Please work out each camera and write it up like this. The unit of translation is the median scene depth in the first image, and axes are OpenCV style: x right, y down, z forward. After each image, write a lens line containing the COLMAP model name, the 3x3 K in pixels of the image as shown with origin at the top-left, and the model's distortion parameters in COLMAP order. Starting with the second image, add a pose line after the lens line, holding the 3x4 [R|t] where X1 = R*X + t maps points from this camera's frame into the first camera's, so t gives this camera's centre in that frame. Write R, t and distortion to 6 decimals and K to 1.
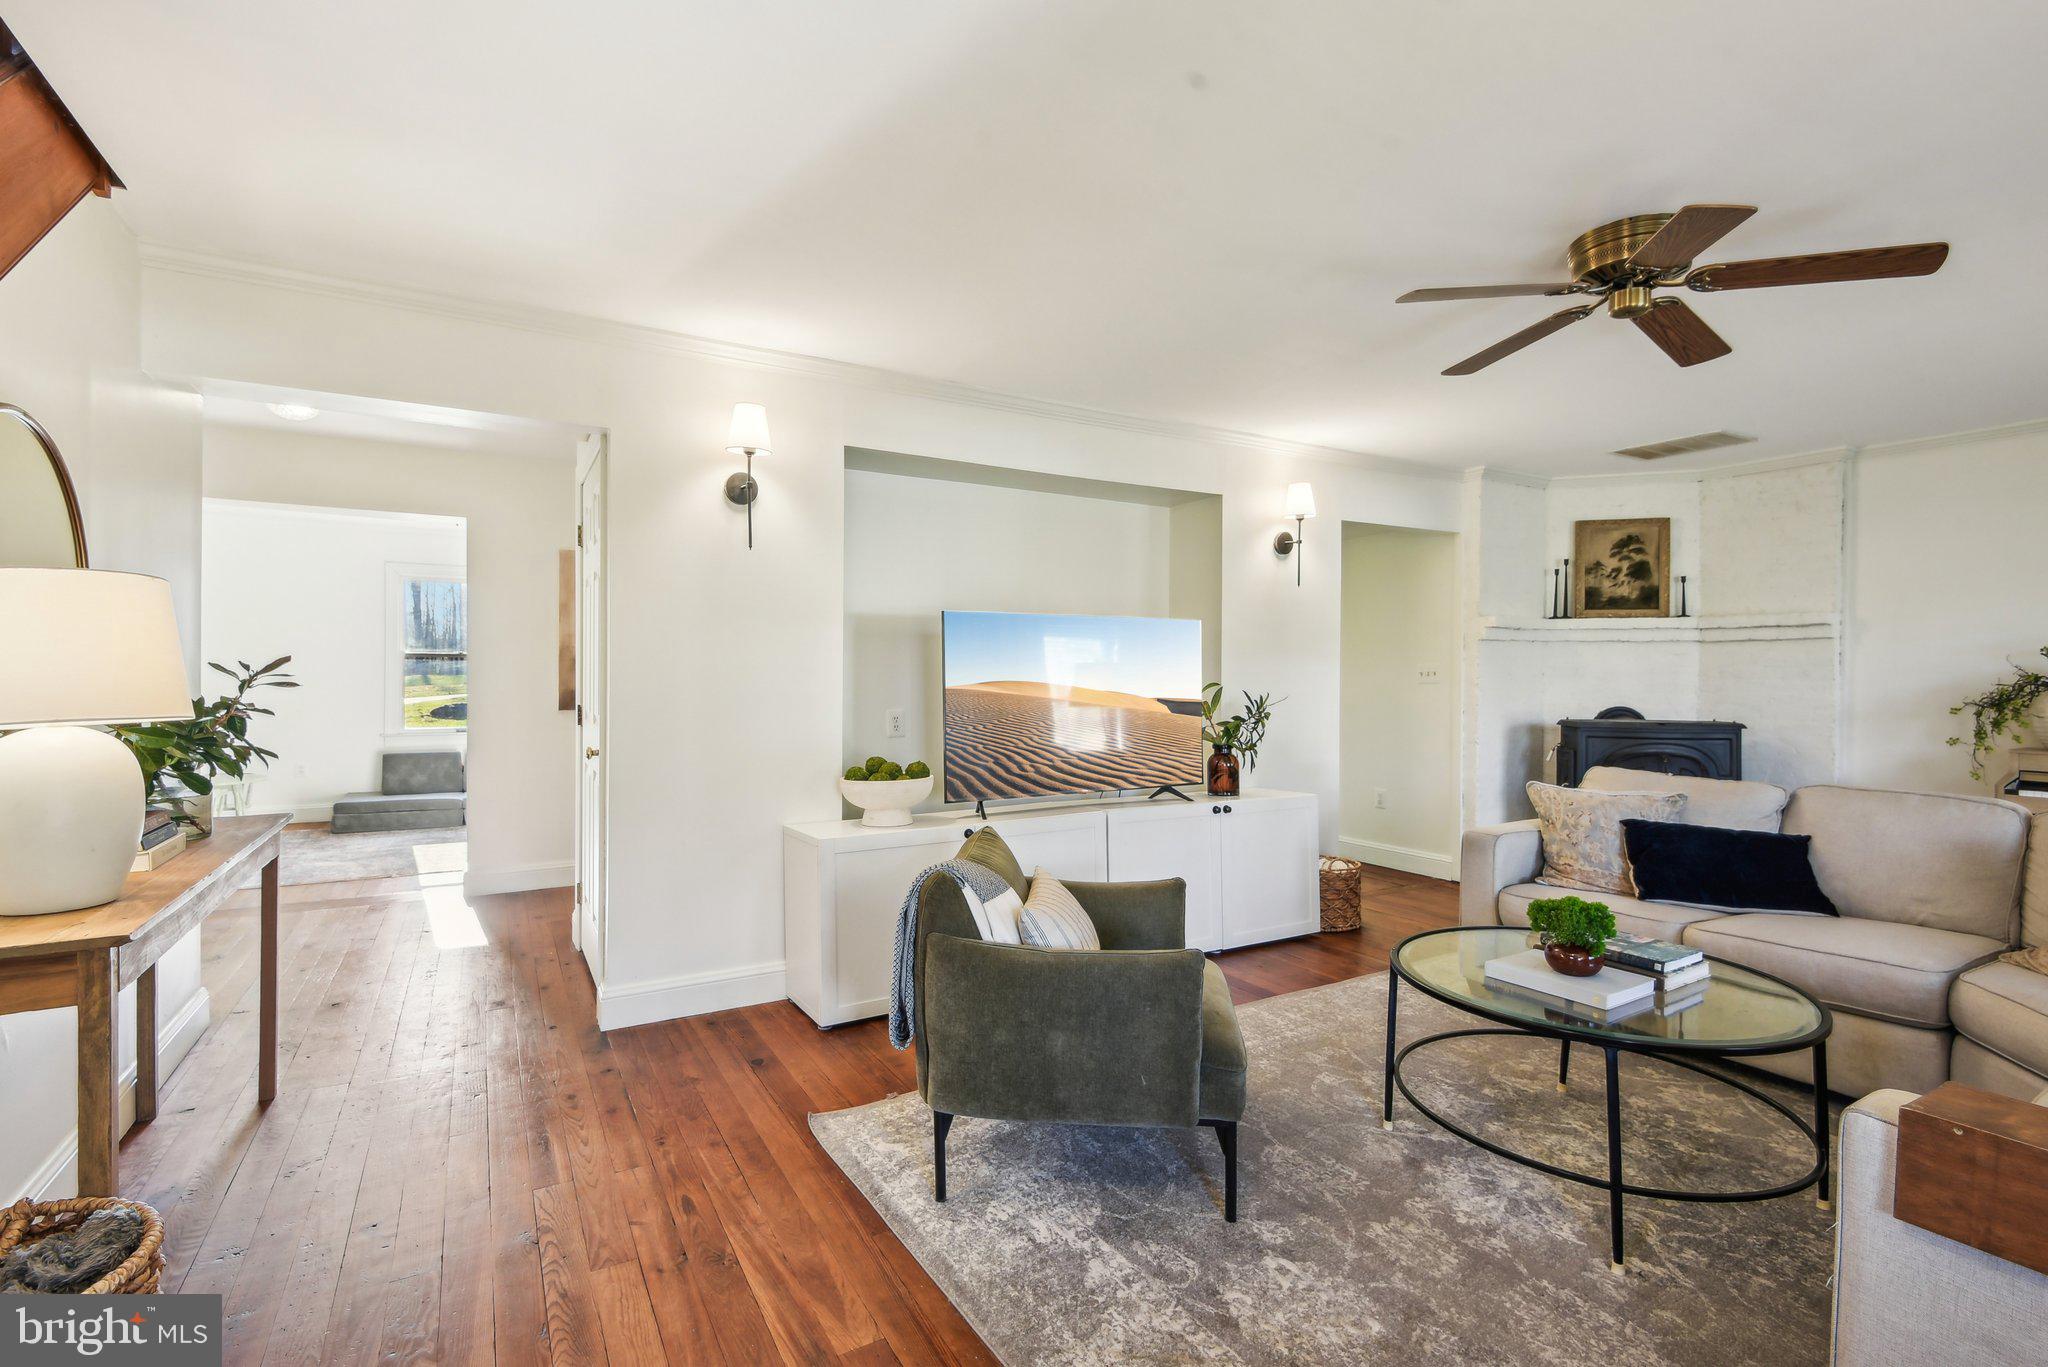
lens RADIAL K [[938.4, 0, 1037.7], [0, 938.4, 678.8], [0, 0, 1]] dist [0.002886, -0.000313]
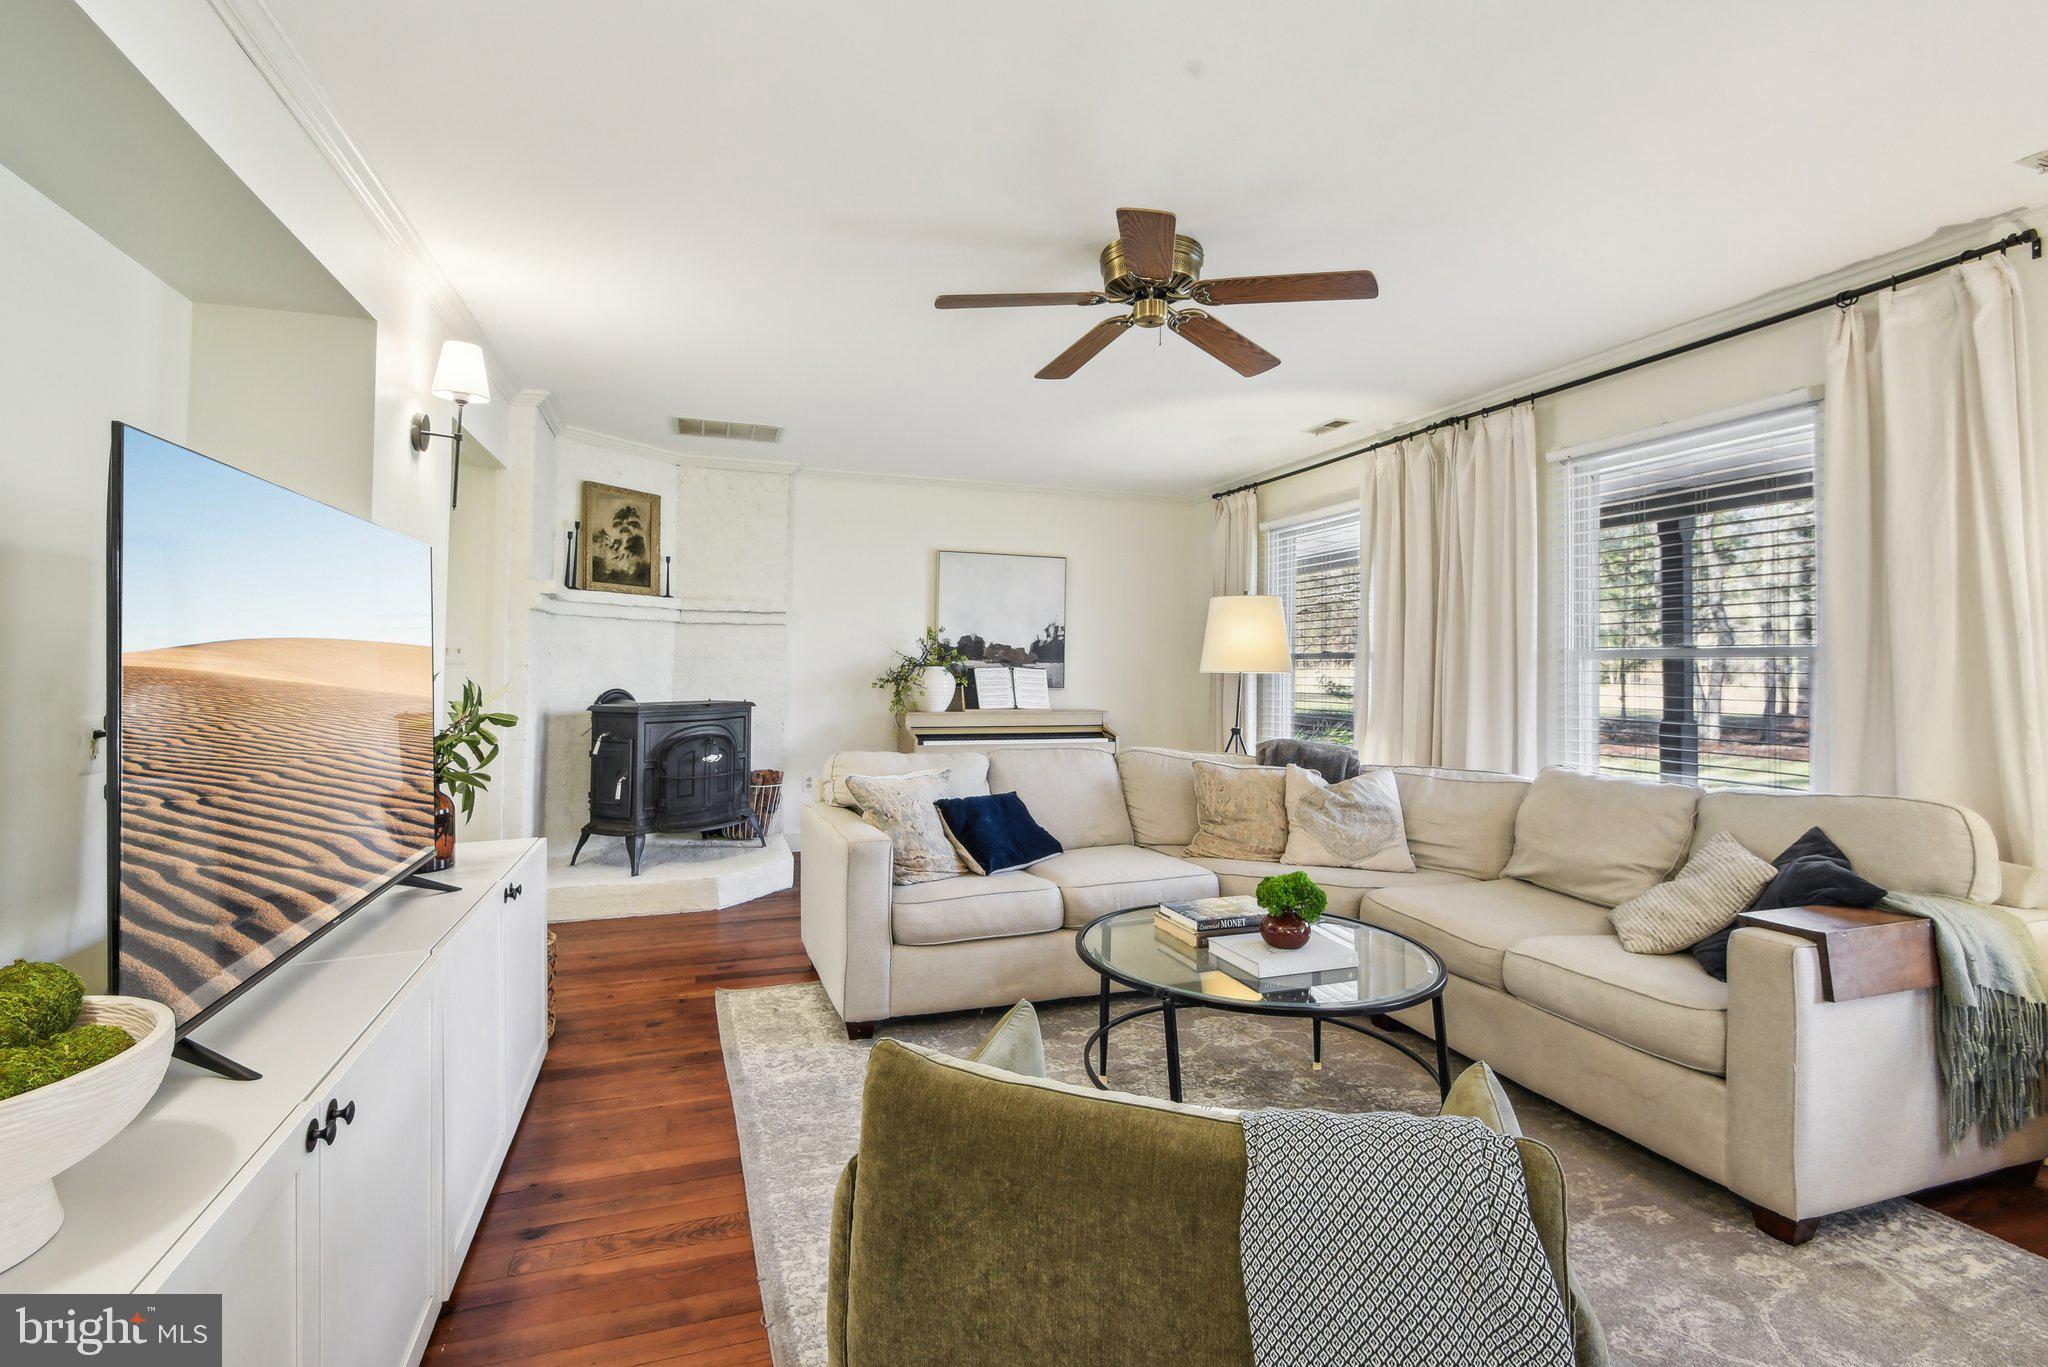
lens RADIAL K [[938.4, 0, 1028.4], [0, 938.4, 645.3], [0, 0, 1]] dist [0.002886, -0.000313]
pose [[0.206448, 0.017672, 0.978298, -0.203936], [-0.005474, 0.999842, -0.016906, -0.000276], [-0.978442, -0.001865, 0.206512, 0.415391]]
